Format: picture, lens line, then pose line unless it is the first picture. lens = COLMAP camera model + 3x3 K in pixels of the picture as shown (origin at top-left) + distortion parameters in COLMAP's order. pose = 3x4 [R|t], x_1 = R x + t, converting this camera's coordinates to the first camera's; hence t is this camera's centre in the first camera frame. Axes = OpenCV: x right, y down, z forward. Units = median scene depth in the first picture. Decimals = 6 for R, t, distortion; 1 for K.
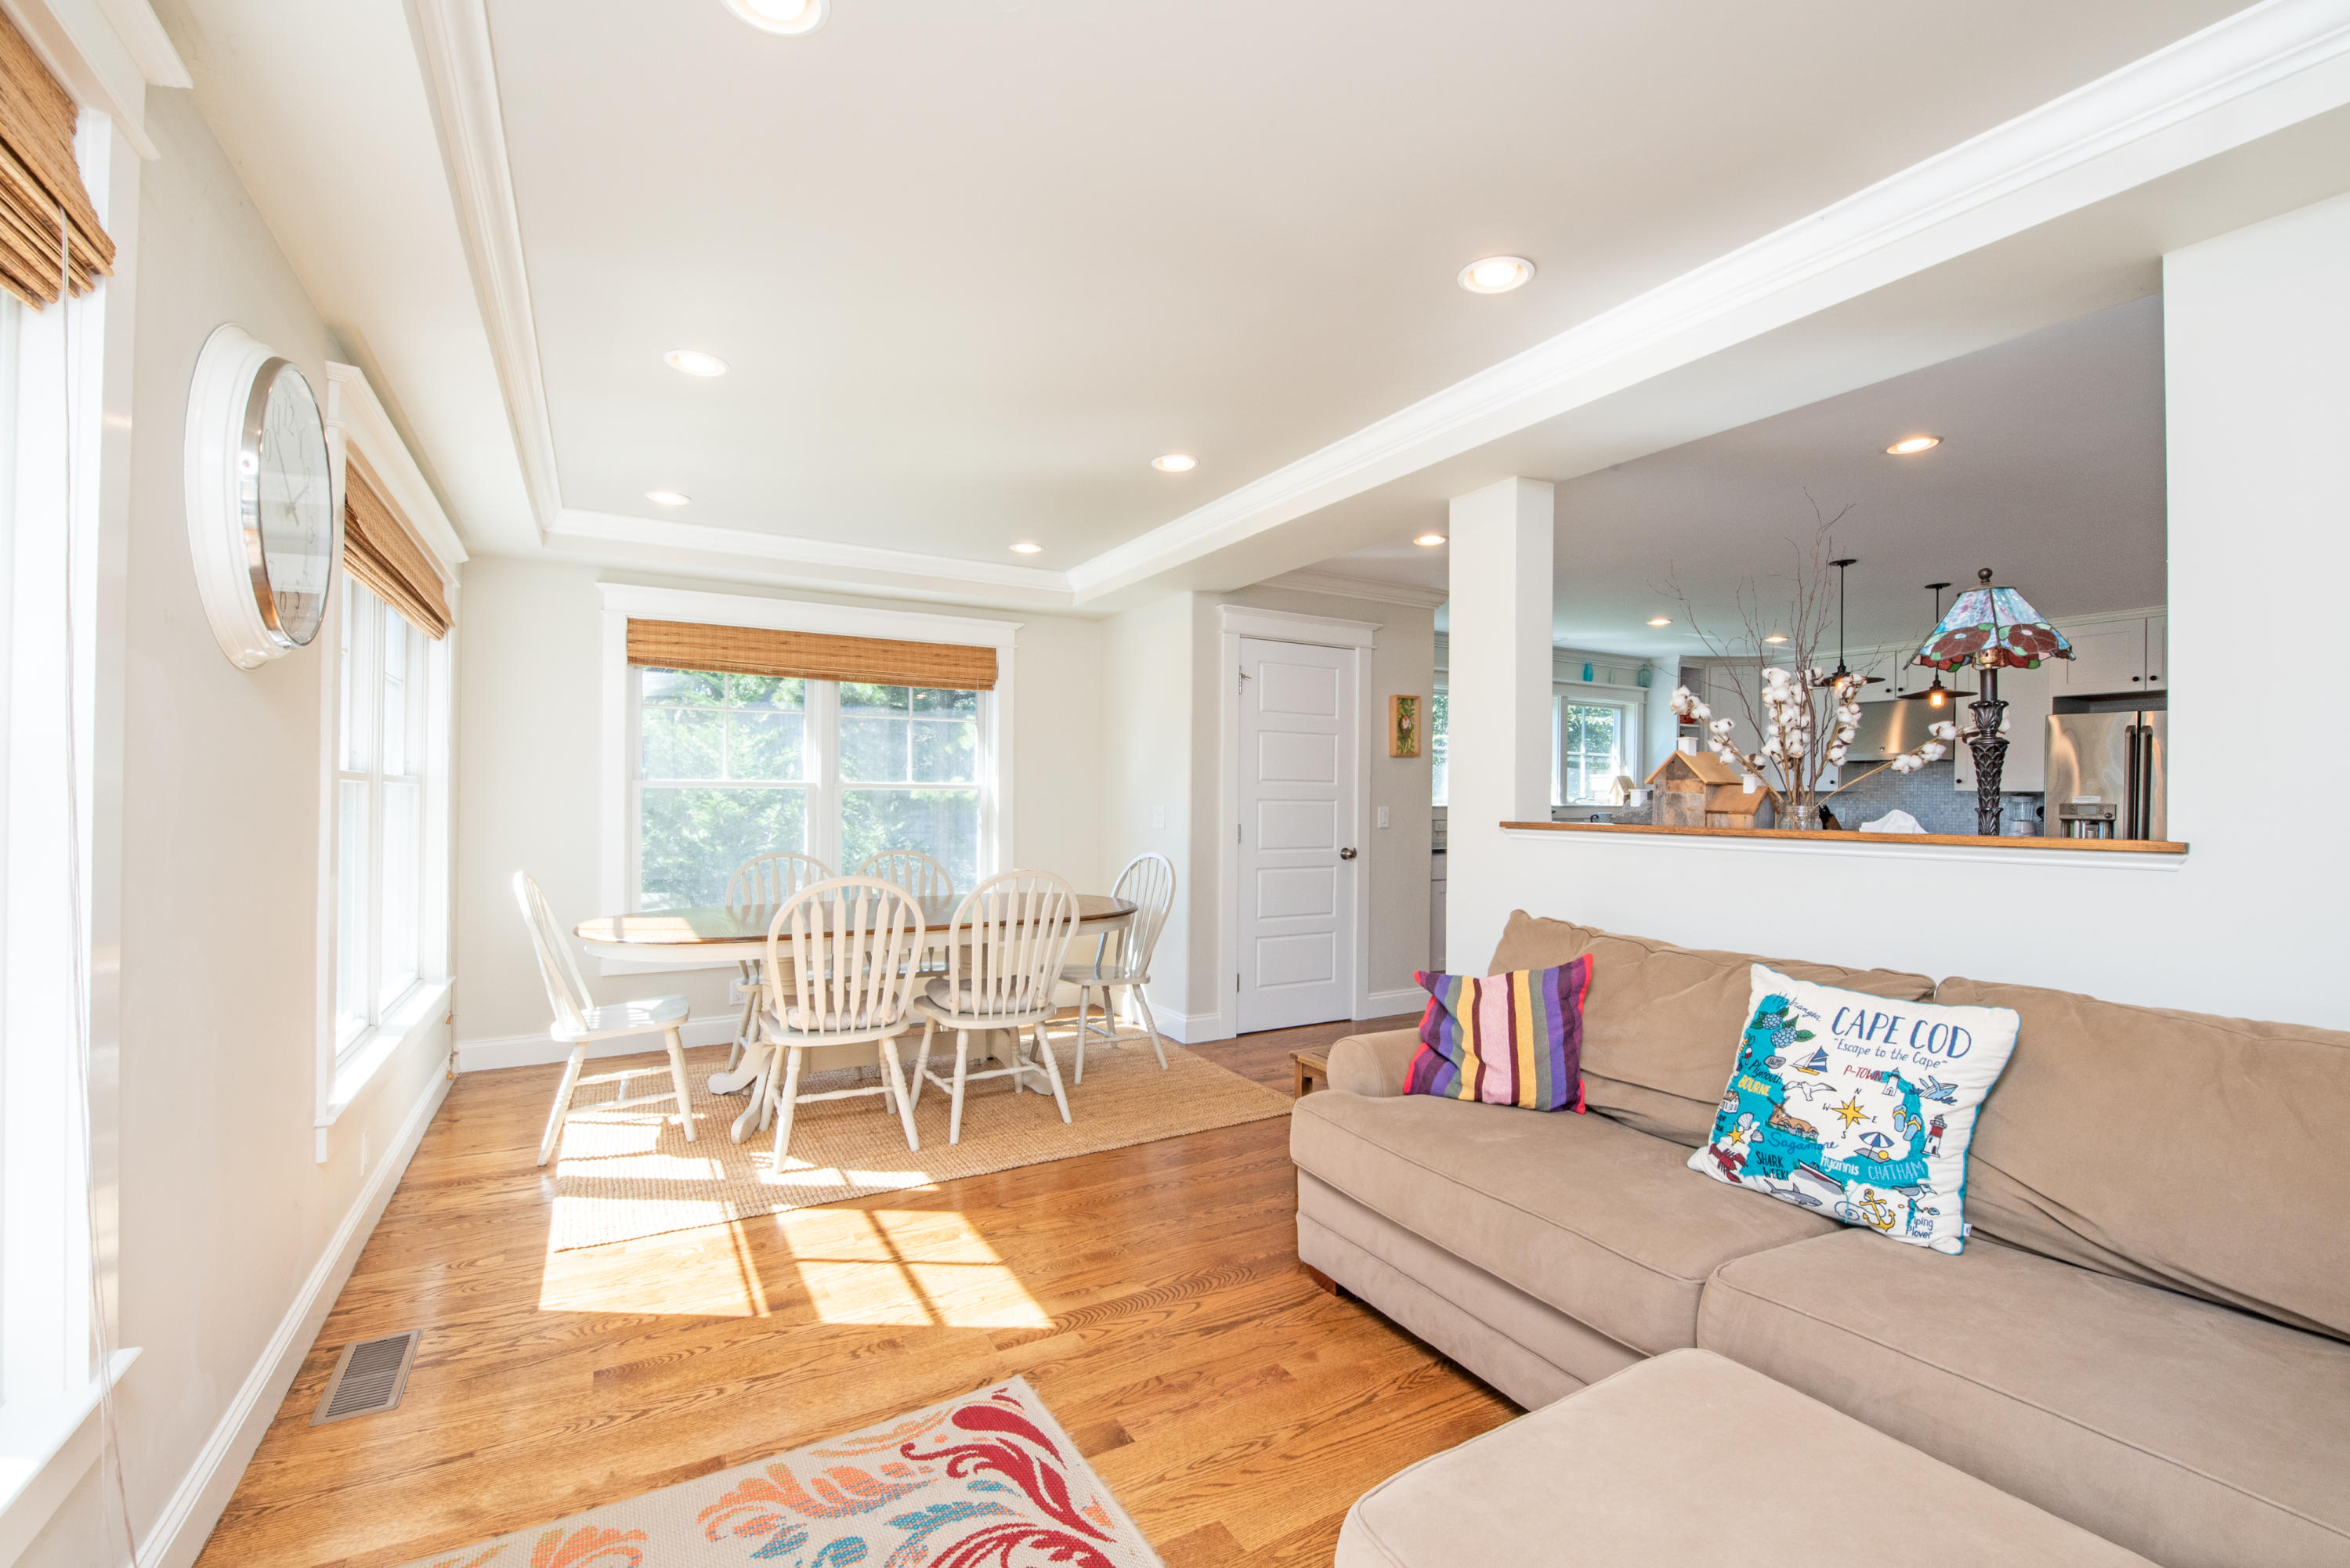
lens RADIAL K [[976.8, 0, 1205.4], [0, 976.8, 797.3], [0, 0, 1]] dist [-0.010524, -0.000196]
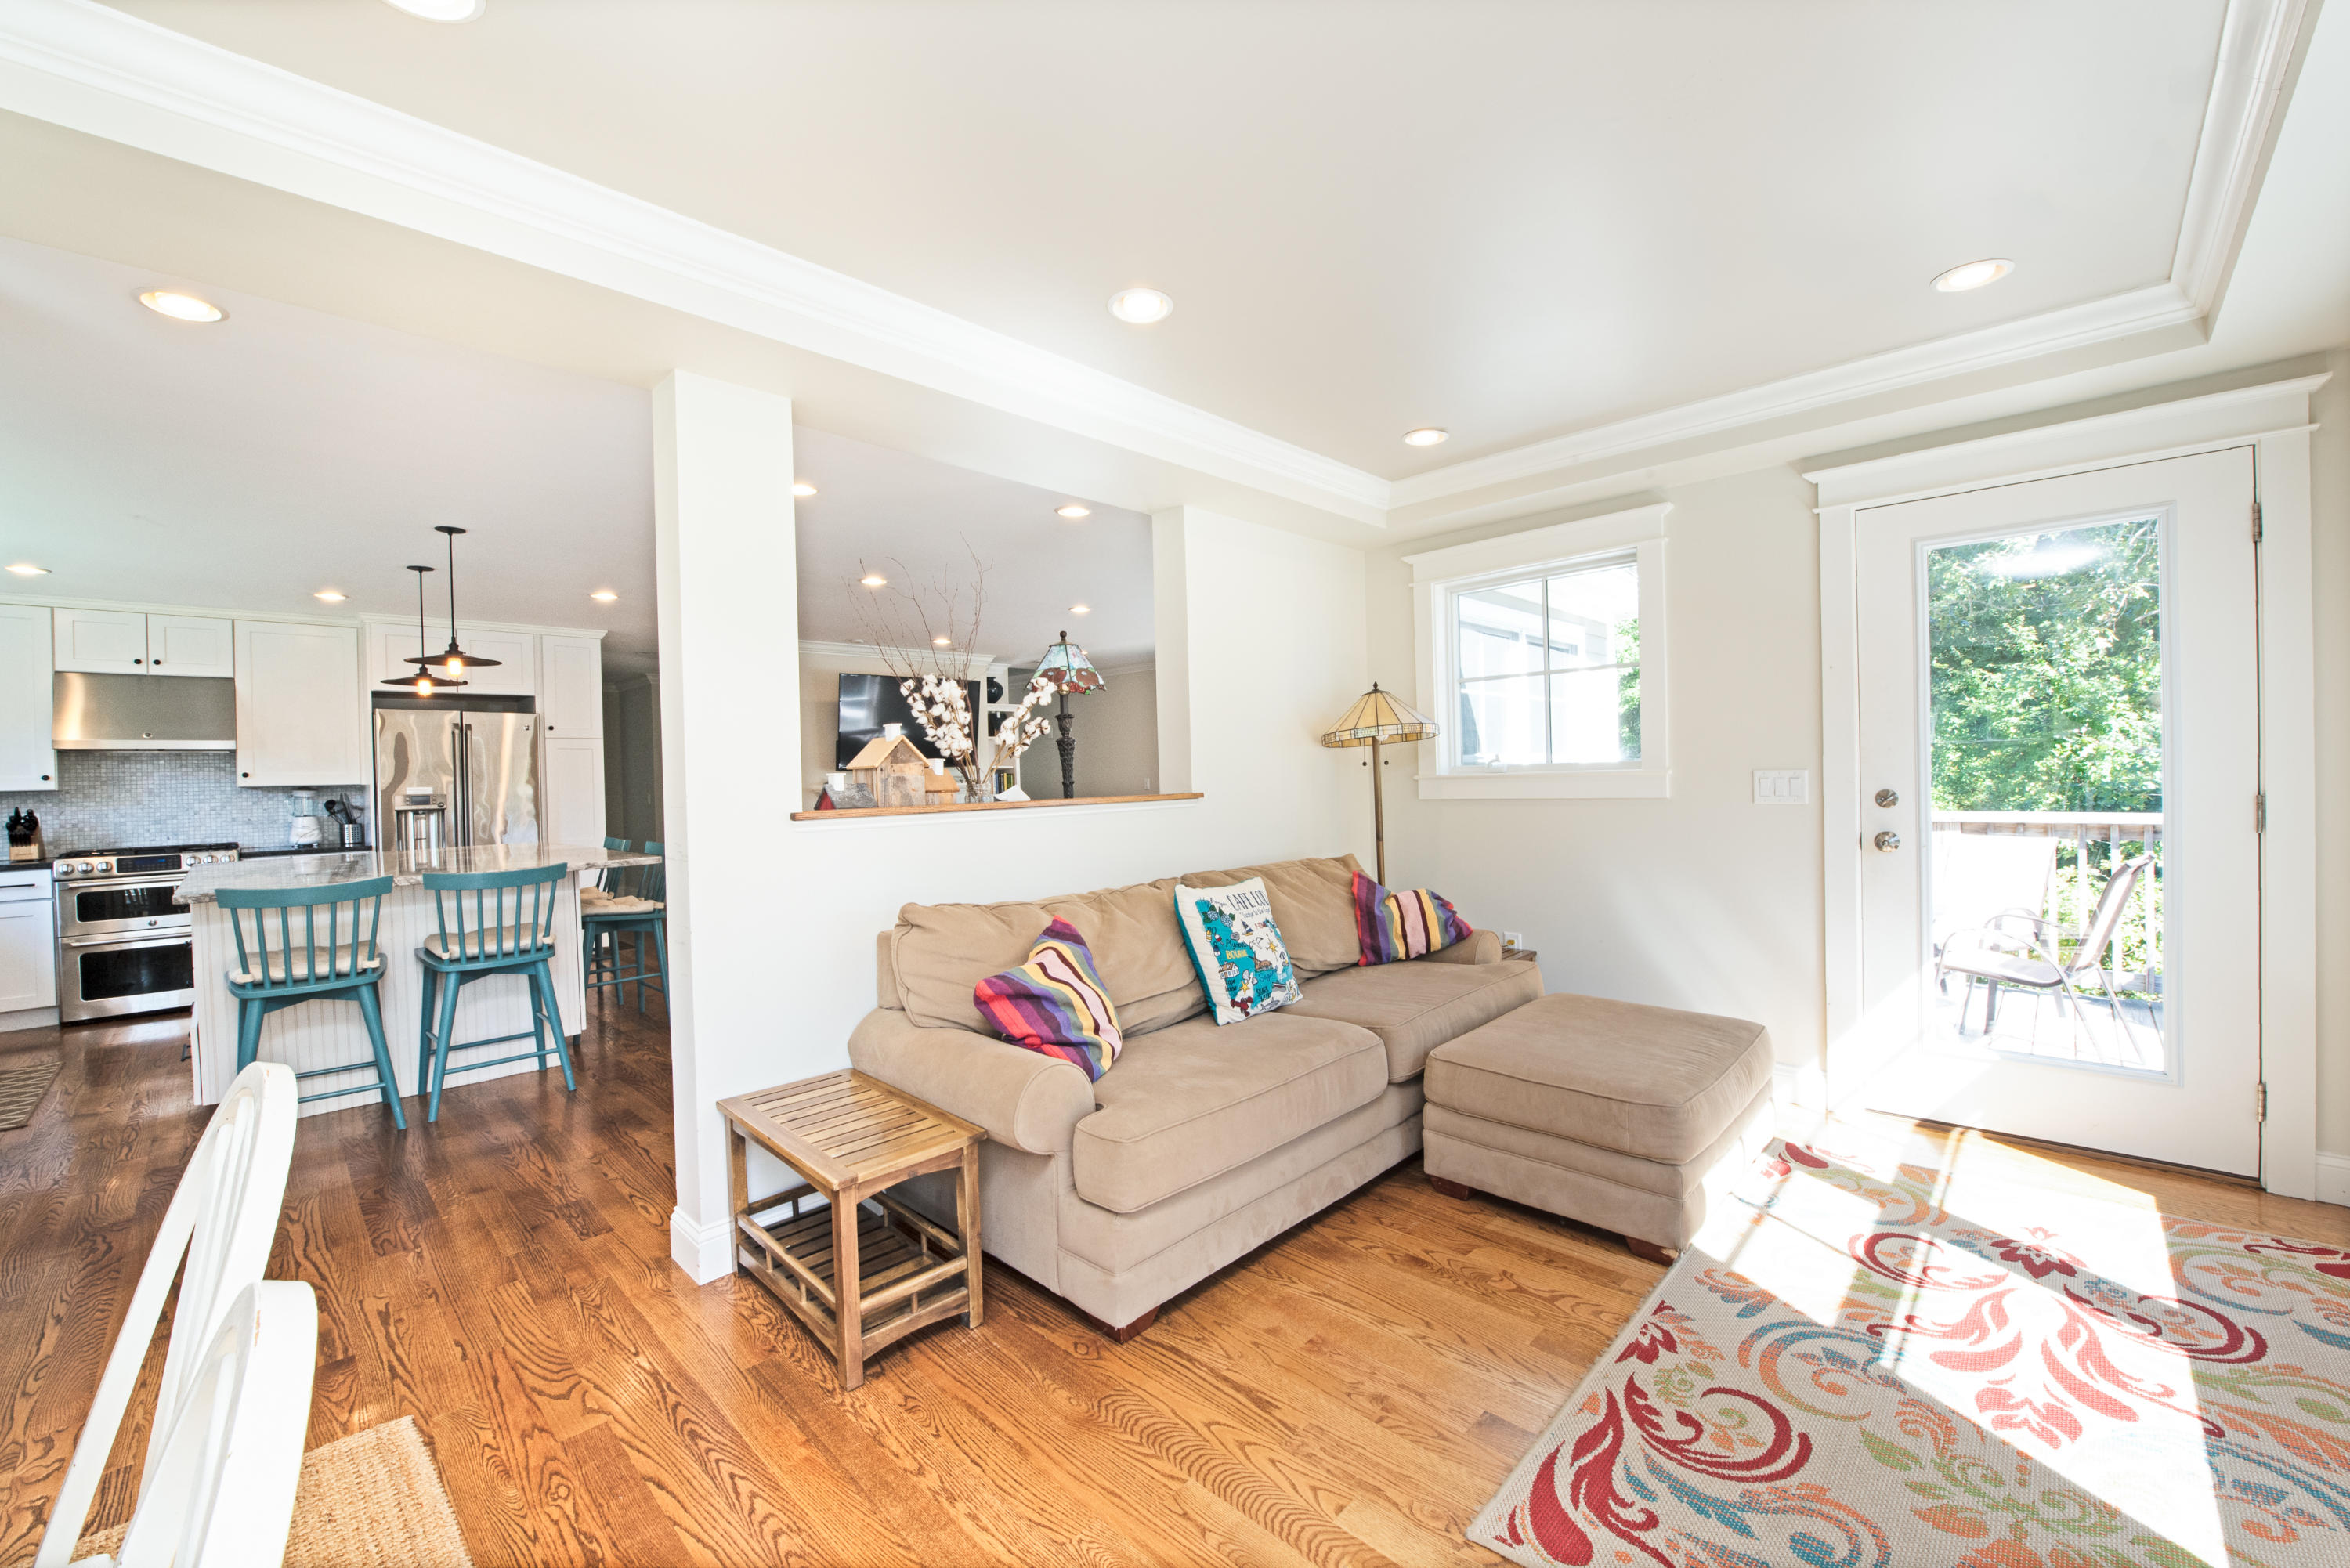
lens RADIAL K [[940.2, 0, 1178.6], [0, 940.2, 776.3], [0, 0, 1]] dist [-0.000445, -0.006209]
pose [[-0.242482, -0.004481, 0.970146, -0.952117], [0.025942, 0.999602, 0.011101, -0.011181], [-0.969809, 0.027859, -0.242269, 1.555429]]
